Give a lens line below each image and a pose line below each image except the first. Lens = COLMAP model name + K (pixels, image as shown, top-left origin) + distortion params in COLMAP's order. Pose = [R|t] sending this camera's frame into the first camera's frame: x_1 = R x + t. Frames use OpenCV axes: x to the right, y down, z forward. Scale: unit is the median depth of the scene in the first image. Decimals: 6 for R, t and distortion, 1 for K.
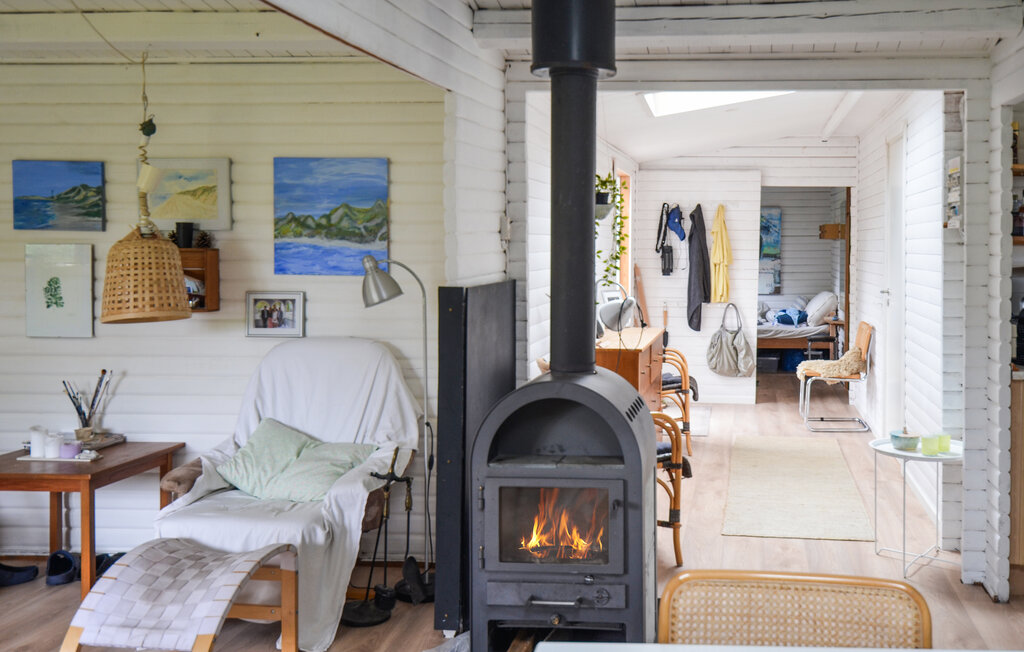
lens RADIAL K [[1631.2, 0, 511.8], [0, 1631.2, 325.3], [0, 0, 1]] dist [-0.059849, 0.000000]
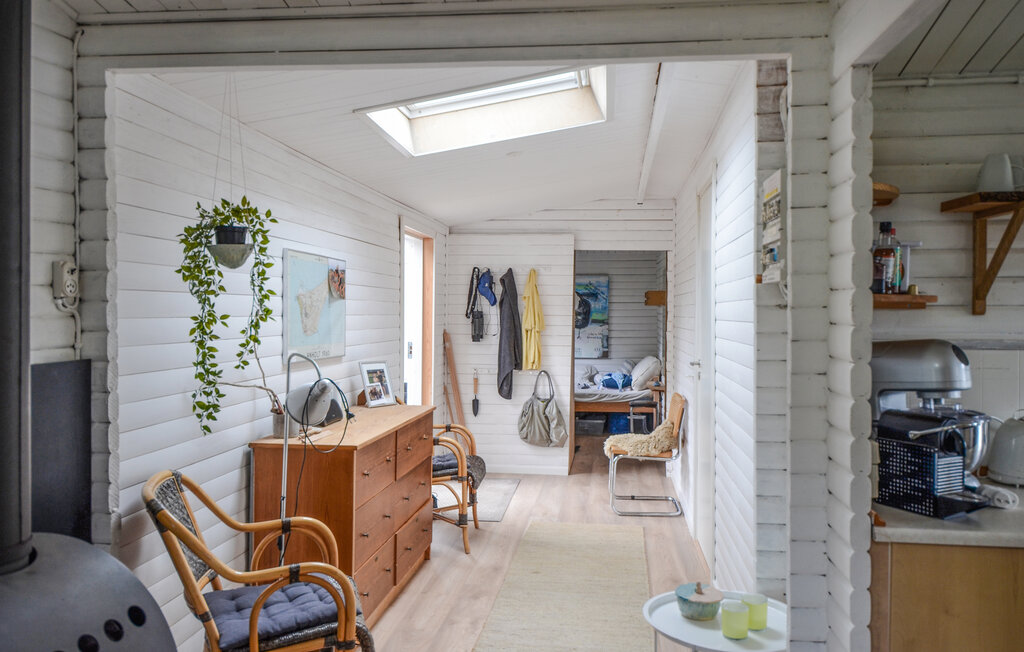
lens RADIAL K [[910.9, 0, 513.0], [0, 910.9, 325.4], [0, 0, 1]] dist [-0.014483, -0.025903]
pose [[0.999817, 0.003831, -0.018718, 0.135658], [-0.004500, 0.999347, -0.035839, -0.022359], [0.018569, 0.035916, 0.999182, 0.490311]]
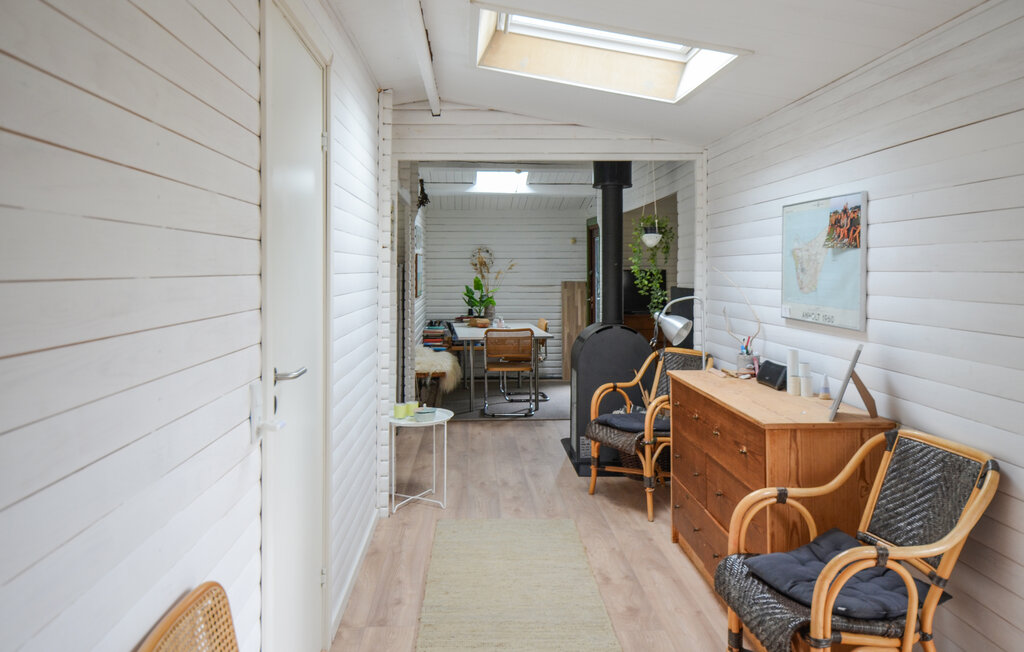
lens RADIAL K [[910.9, 0, 513.3], [0, 910.9, 323.9], [0, 0, 1]] dist [-0.014483, -0.025903]
pose [[-0.990137, 0.011187, -0.139657, 0.219907], [-0.004734, 0.993567, 0.113147, -0.069498], [0.140025, 0.112692, -0.983714, 1.415001]]
